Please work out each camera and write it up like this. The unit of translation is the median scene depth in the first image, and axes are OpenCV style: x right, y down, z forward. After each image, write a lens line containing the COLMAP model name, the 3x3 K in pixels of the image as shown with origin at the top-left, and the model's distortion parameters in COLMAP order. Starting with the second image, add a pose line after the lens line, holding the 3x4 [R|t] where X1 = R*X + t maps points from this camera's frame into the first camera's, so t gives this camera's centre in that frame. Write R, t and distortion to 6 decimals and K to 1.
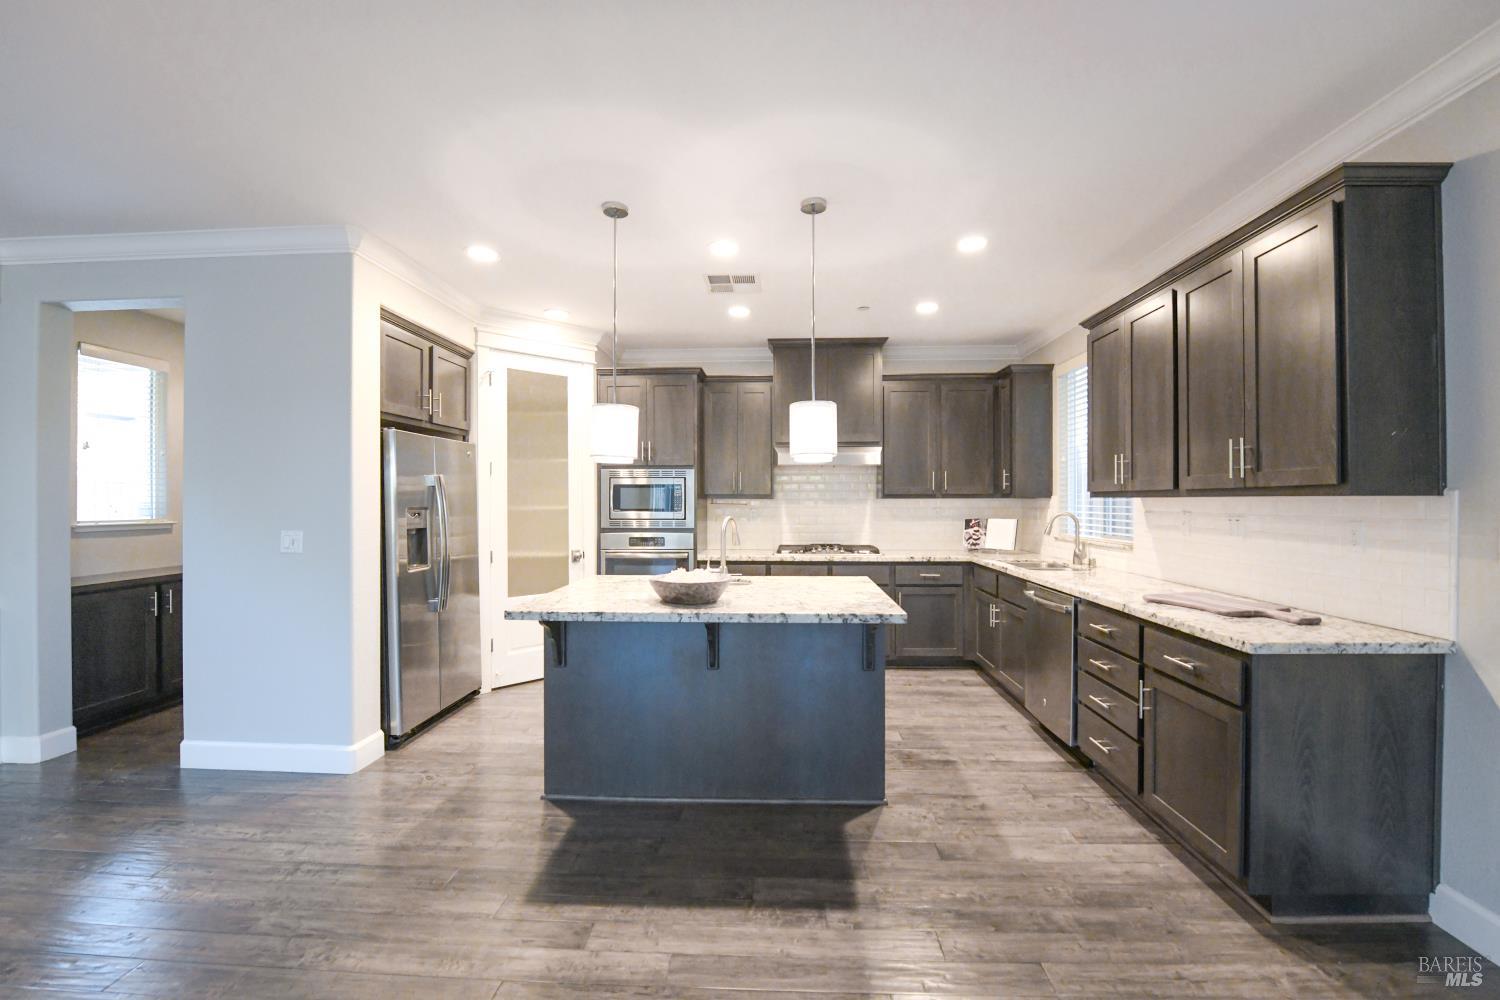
lens RADIAL K [[624.0, 0, 750.0], [0, 624.0, 500.0], [0, 0, 1]] dist [-0.010962, -0.000167]
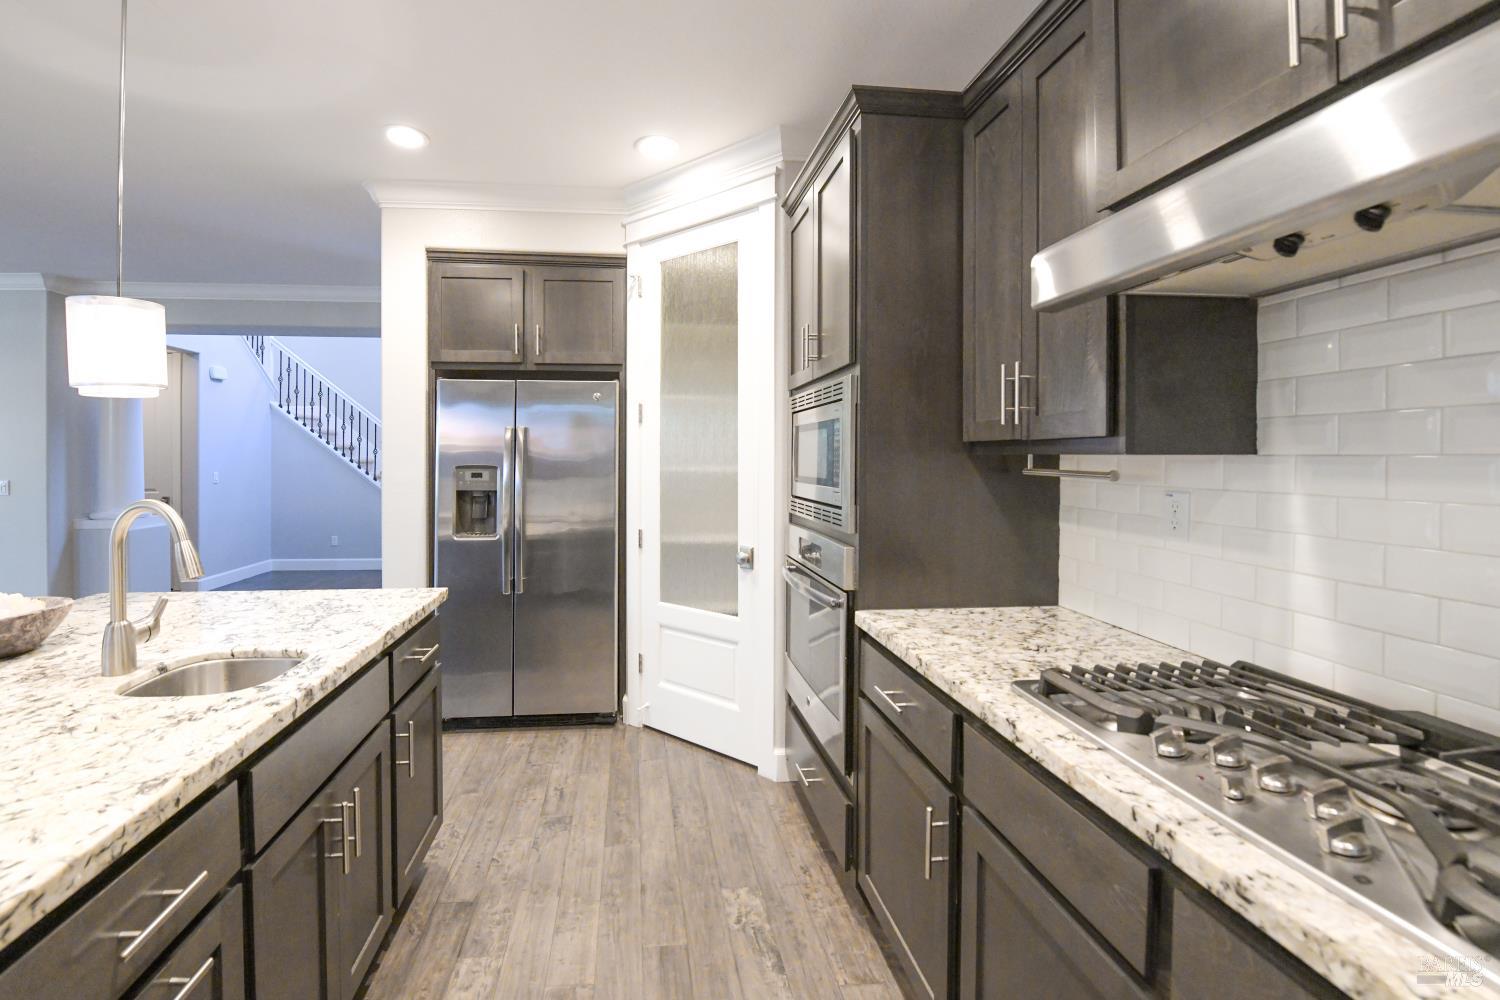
lens RADIAL K [[624.7, 0, 748.7], [0, 624.7, 462.9], [0, 0, 1]] dist [-0.000947, -0.000102]
pose [[0.158285, 0.008387, -0.987358, 0.358634], [-0.001666, 0.999965, 0.008227, -0.000578], [0.987392, 0.000342, 0.158293, 1.201827]]
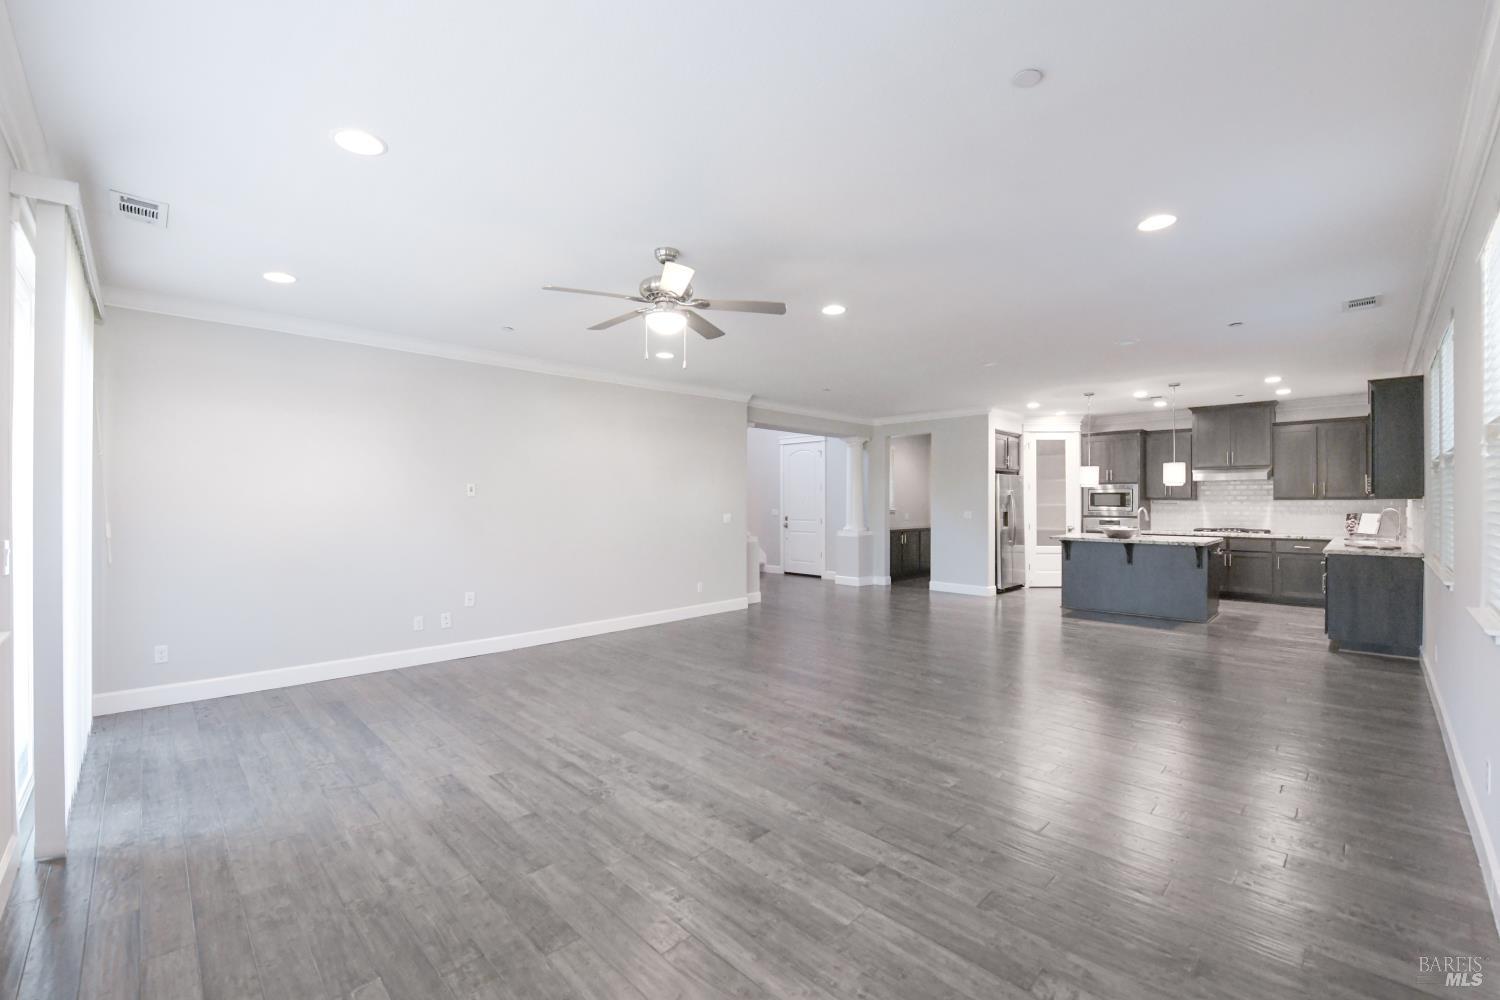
lens RADIAL K [[592.8, 0, 788.0], [0, 592.8, 499.9], [0, 0, 1]] dist [-0.001471, -0.000238]
pose [[0.767313, -0.000715, -0.641272, 0.327132], [-0.001638, 0.999994, -0.003075, 0.005506], [0.641270, 0.003409, 0.767308, -1.378519]]
